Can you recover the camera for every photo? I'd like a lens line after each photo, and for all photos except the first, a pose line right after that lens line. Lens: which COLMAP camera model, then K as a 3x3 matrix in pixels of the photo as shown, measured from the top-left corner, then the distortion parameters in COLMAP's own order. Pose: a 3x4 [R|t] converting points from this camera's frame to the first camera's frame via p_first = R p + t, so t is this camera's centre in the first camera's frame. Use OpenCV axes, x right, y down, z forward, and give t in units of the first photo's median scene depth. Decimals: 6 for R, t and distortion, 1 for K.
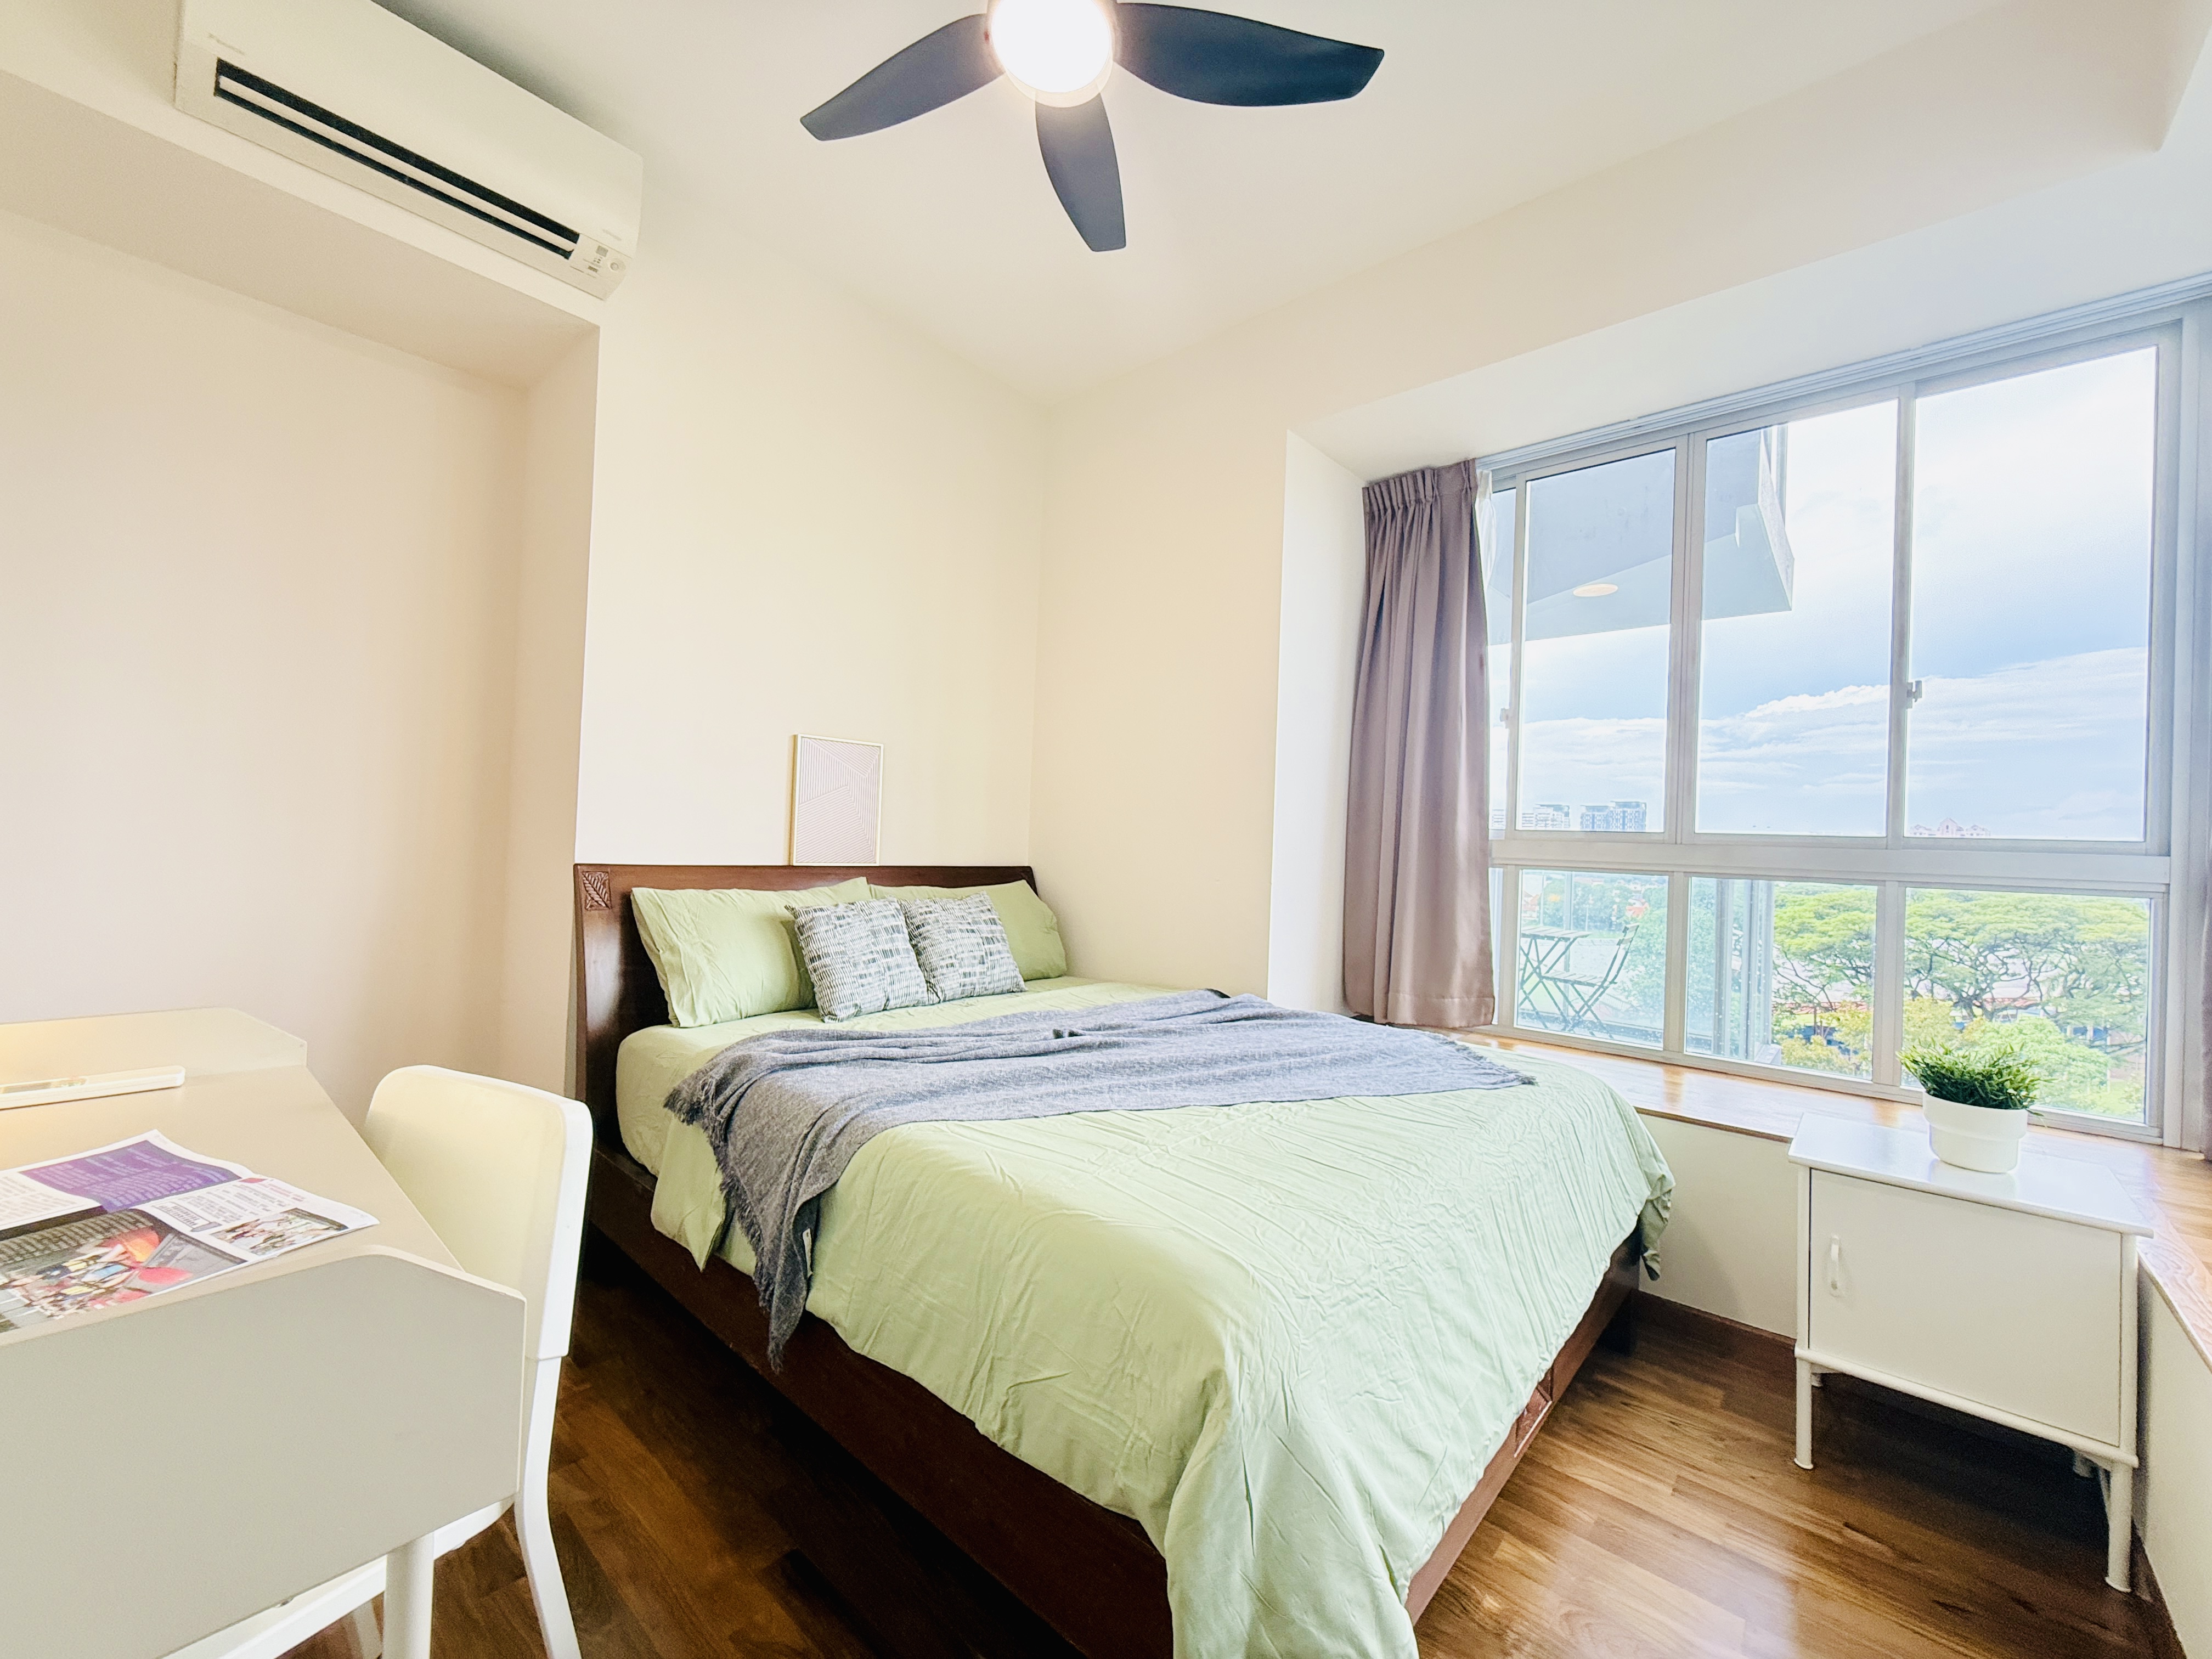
lens RADIAL K [[878.6, 0, 1110.0], [0, 878.6, 832.8], [0, 0, 1]] dist [-0.000402, -0.000353]
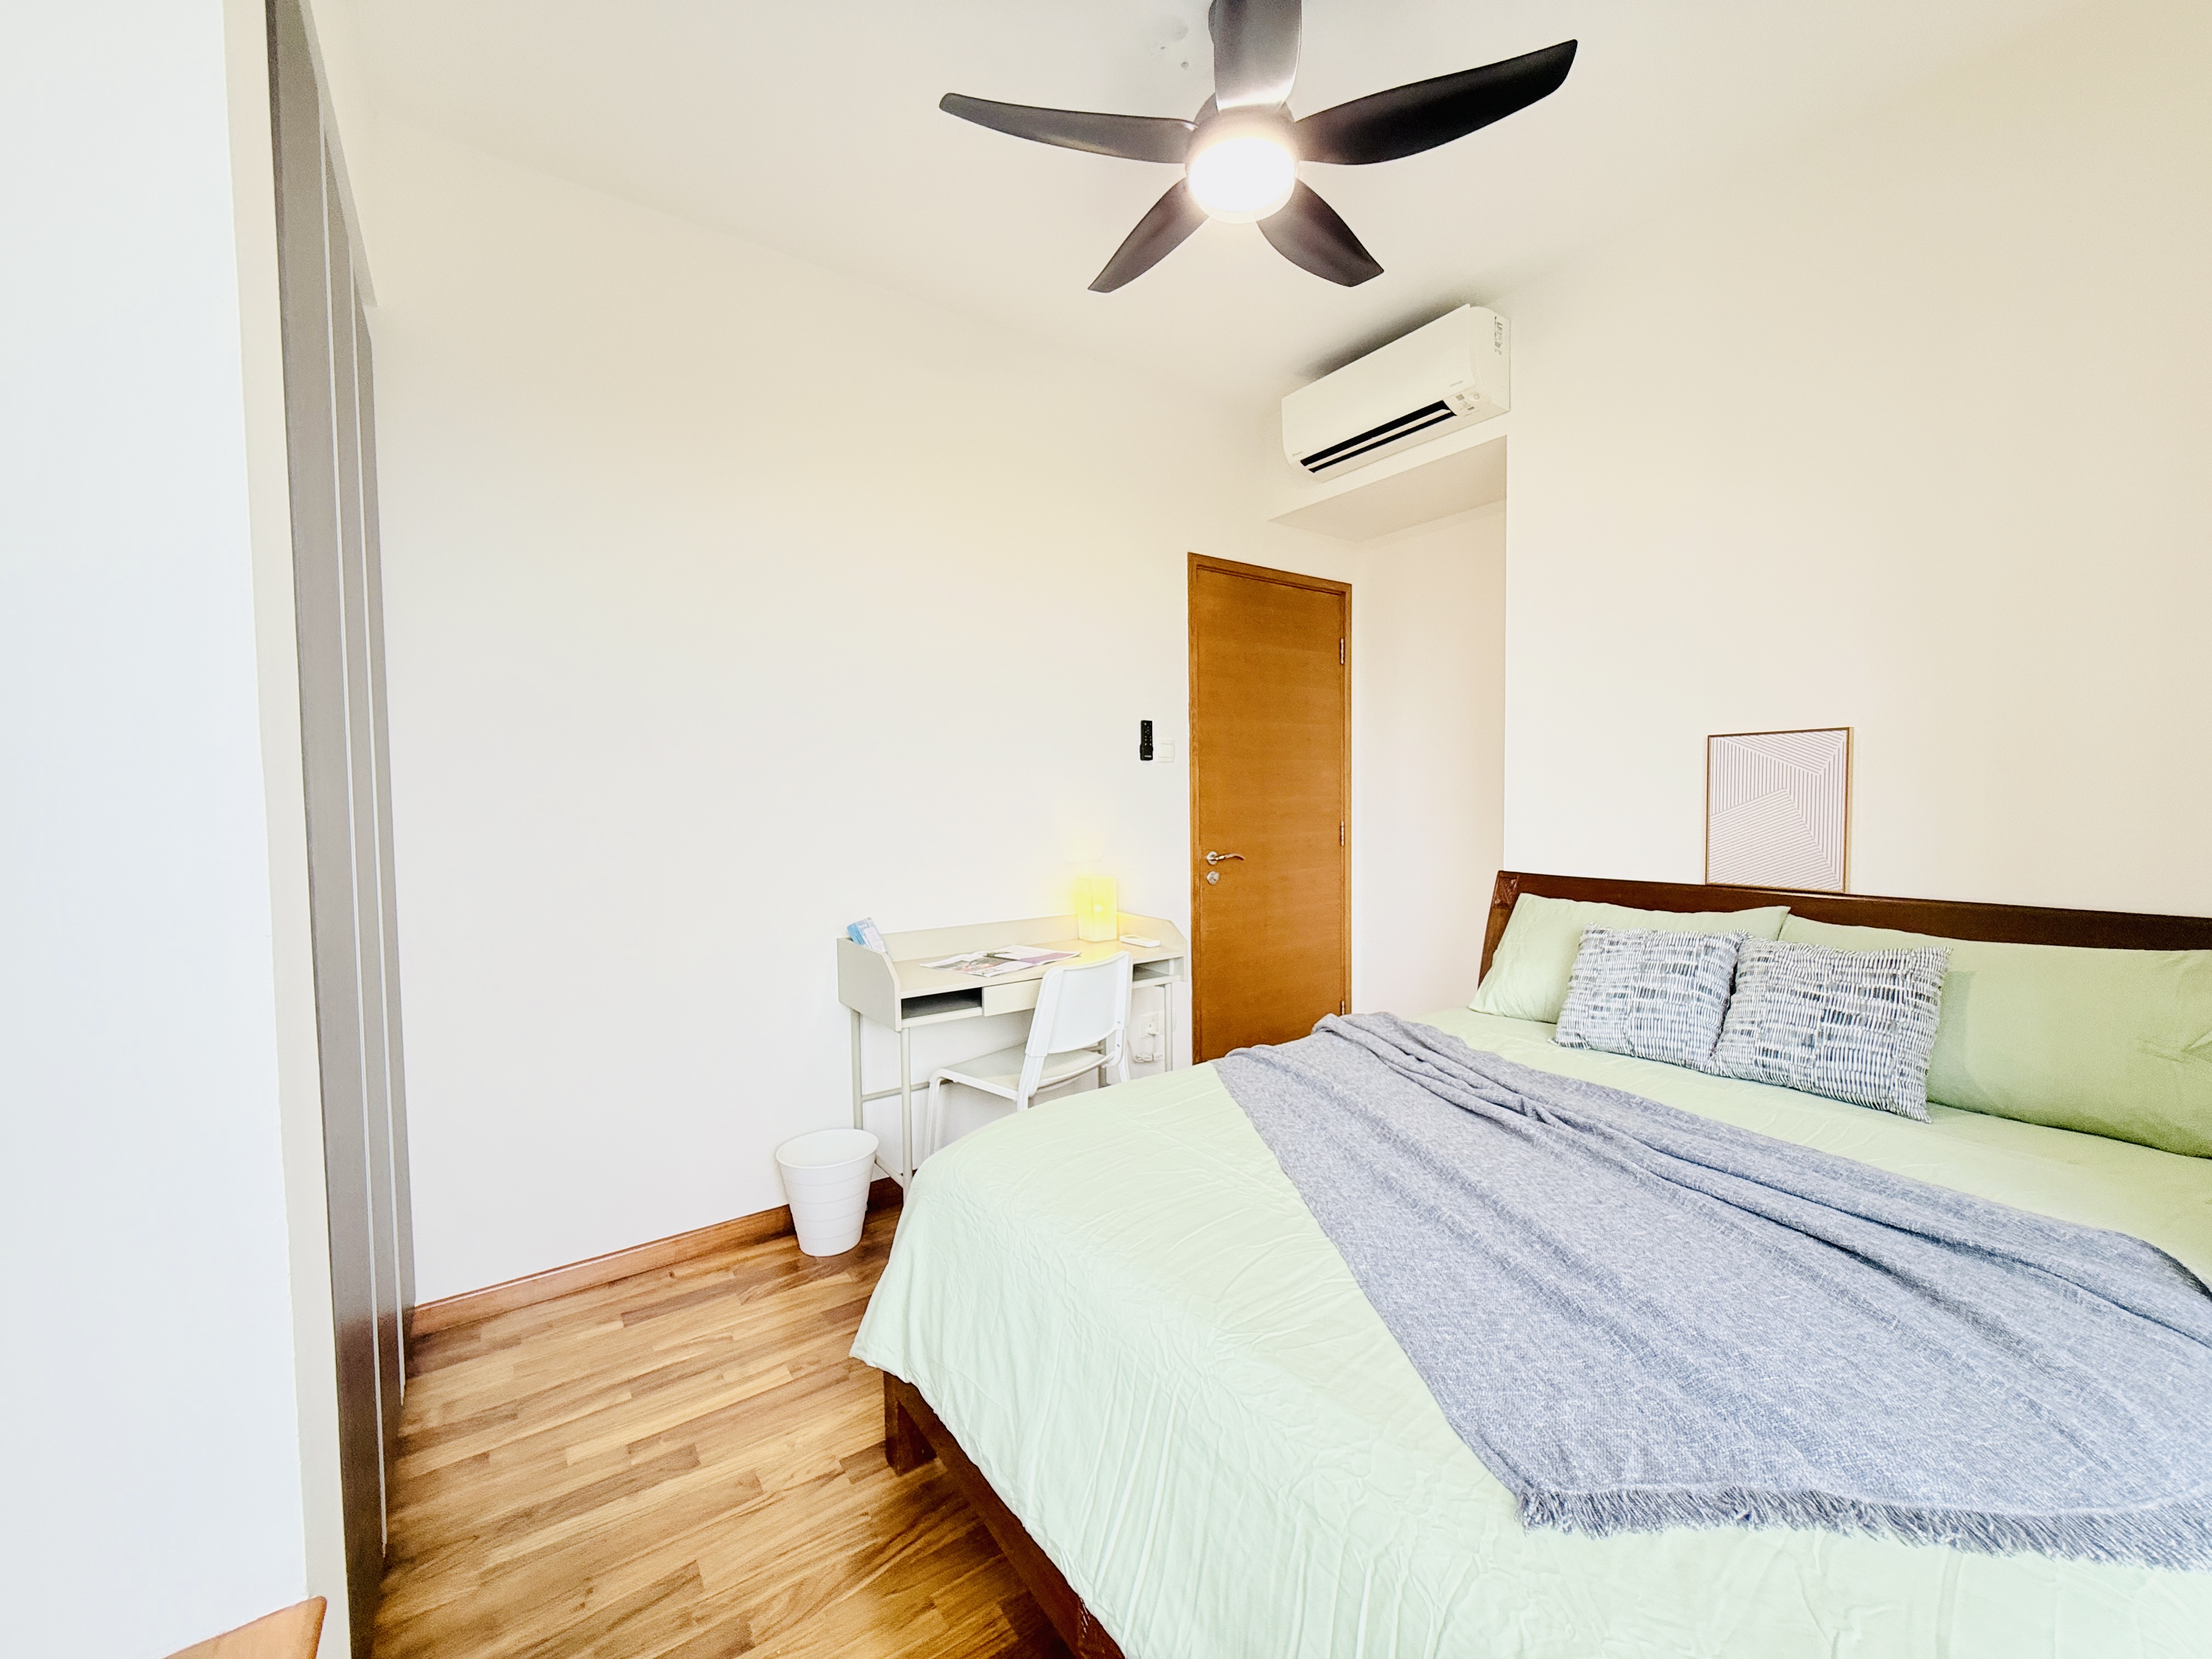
lens RADIAL K [[878.6, 0, 1110.0], [0, 878.6, 832.8], [0, 0, 1]] dist [-0.000402, -0.000353]
pose [[-0.233024, 0.005076, -0.972458, 0.714527], [0.014126, 0.999899, 0.001835, -0.028334], [0.972368, -0.013309, -0.233072, 0.706699]]
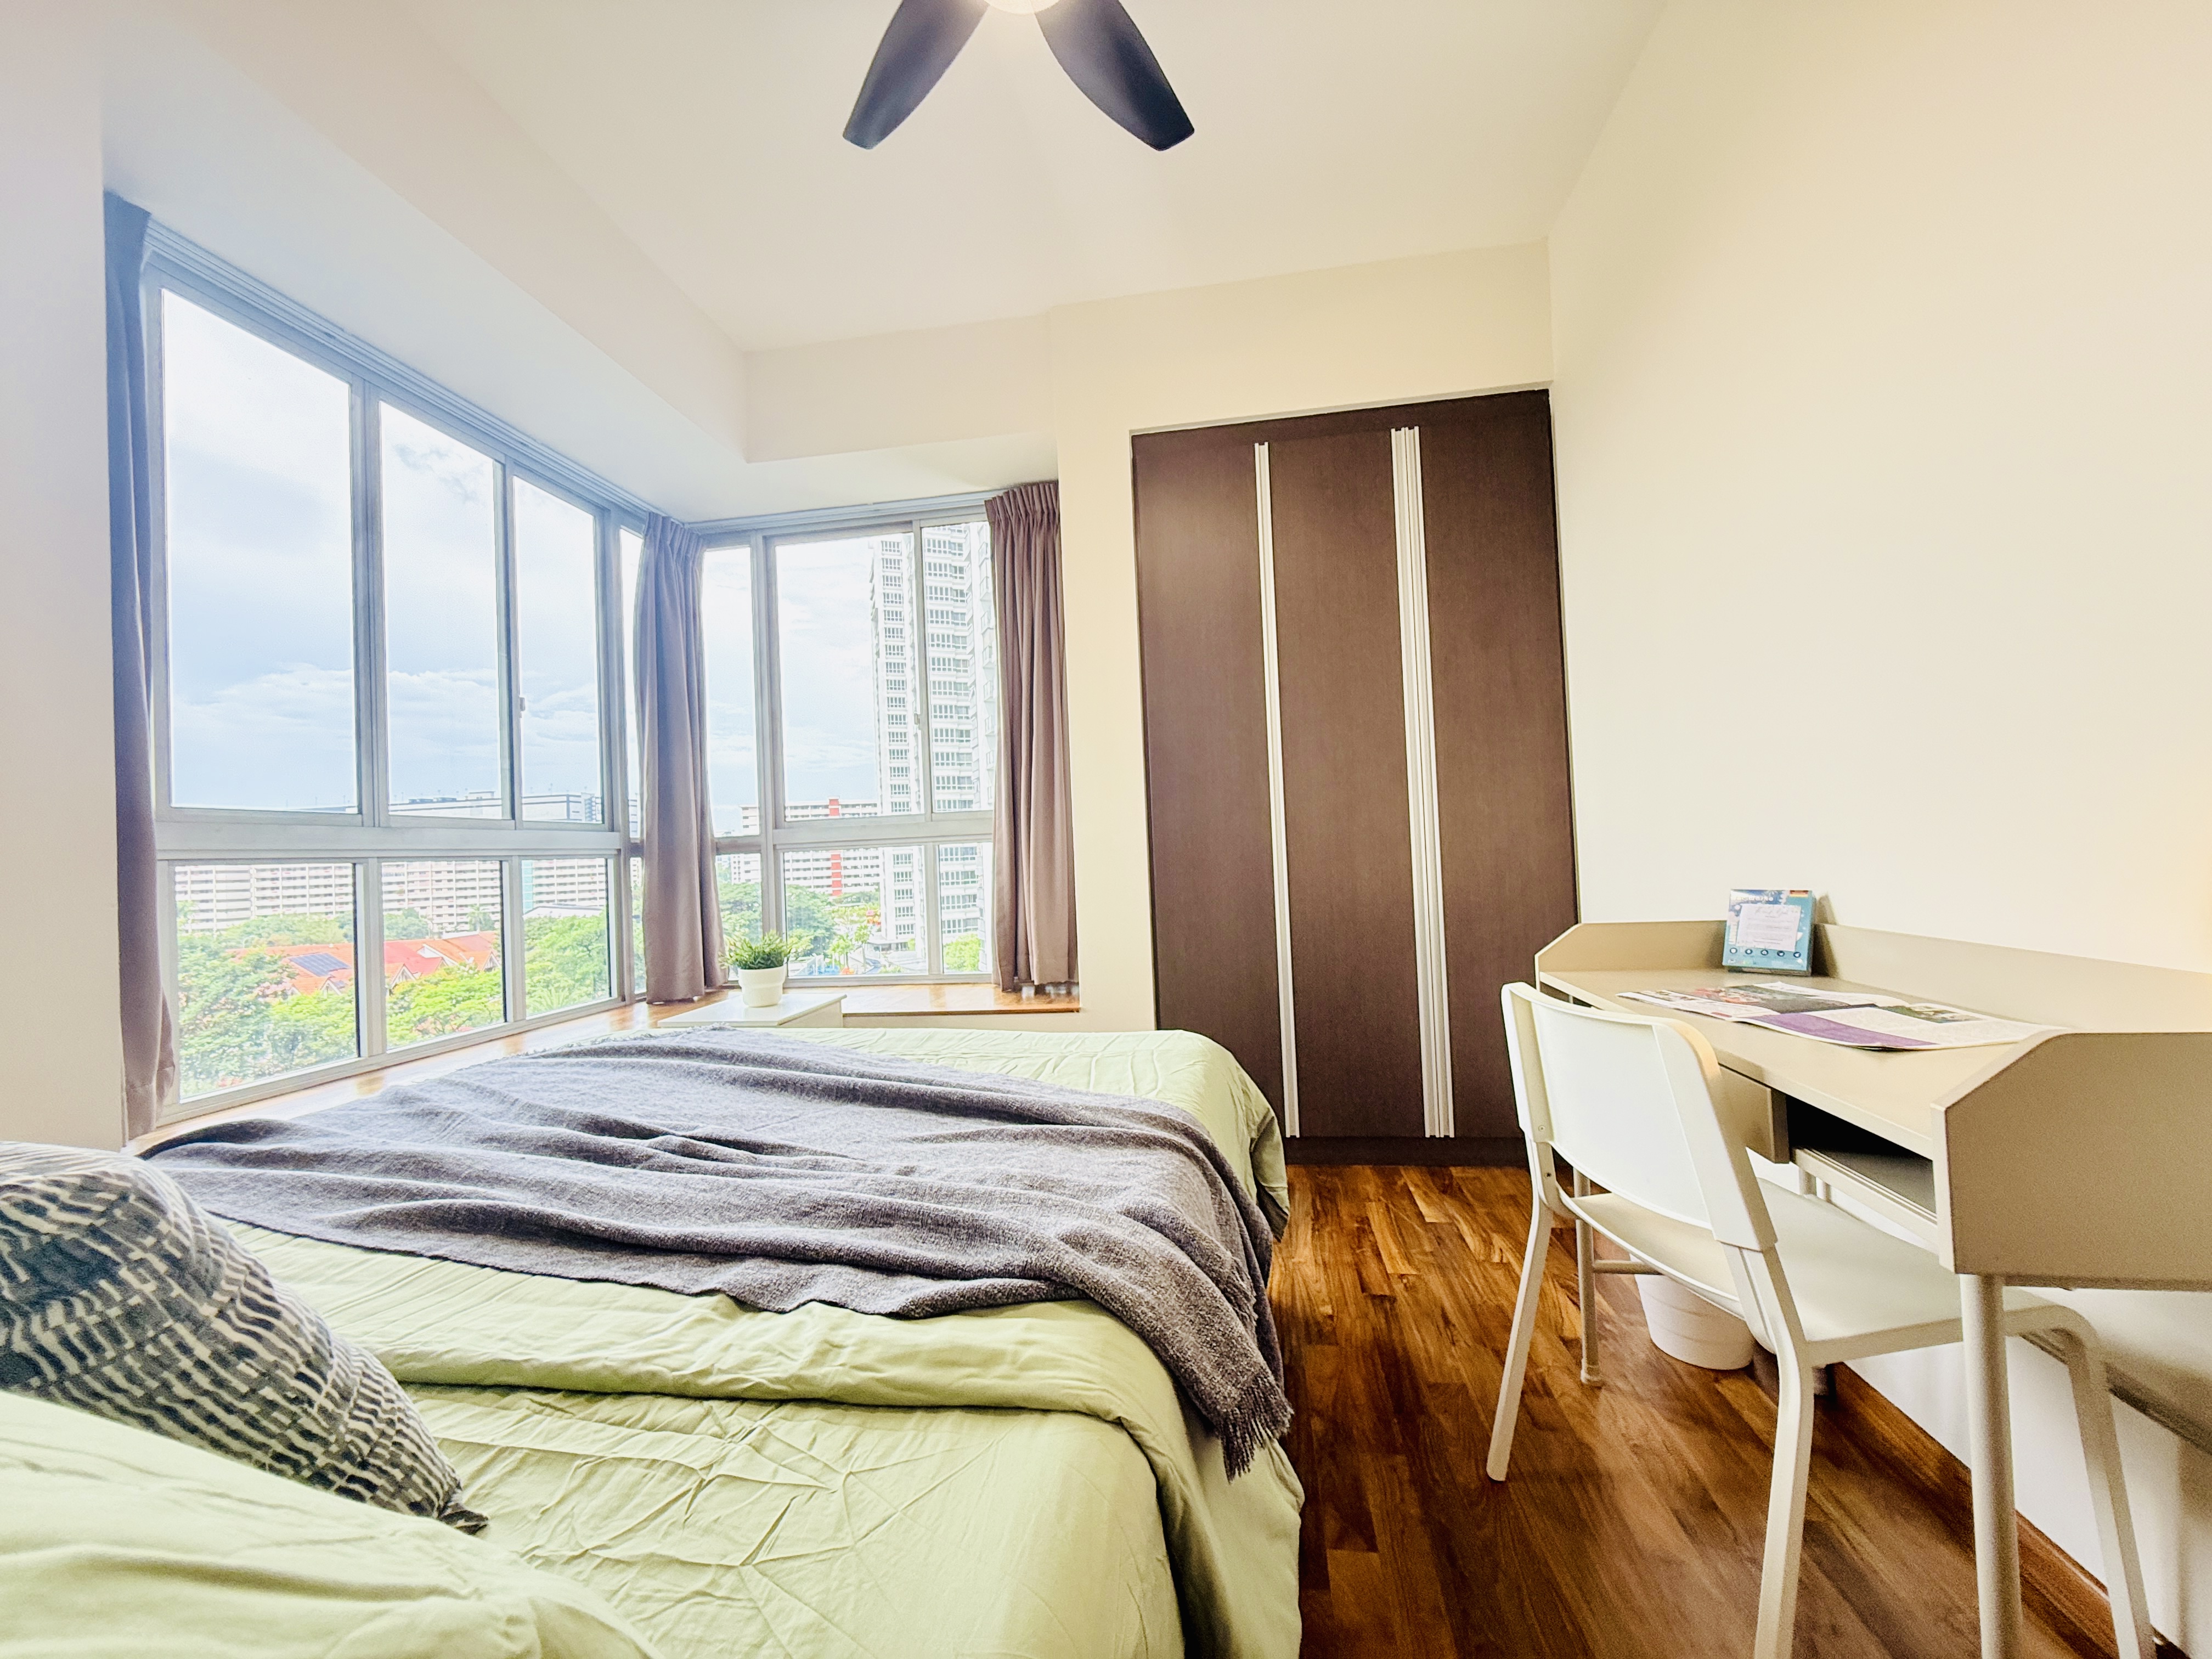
lens RADIAL K [[878.6, 0, 1110.0], [0, 878.6, 832.8], [0, 0, 1]] dist [-0.000402, -0.000353]
pose [[-0.538670, 0.002413, 0.842513, -0.581344], [0.011351, 0.999926, 0.004394, 0.026839], [-0.842440, 0.011930, -0.538658, 0.925386]]
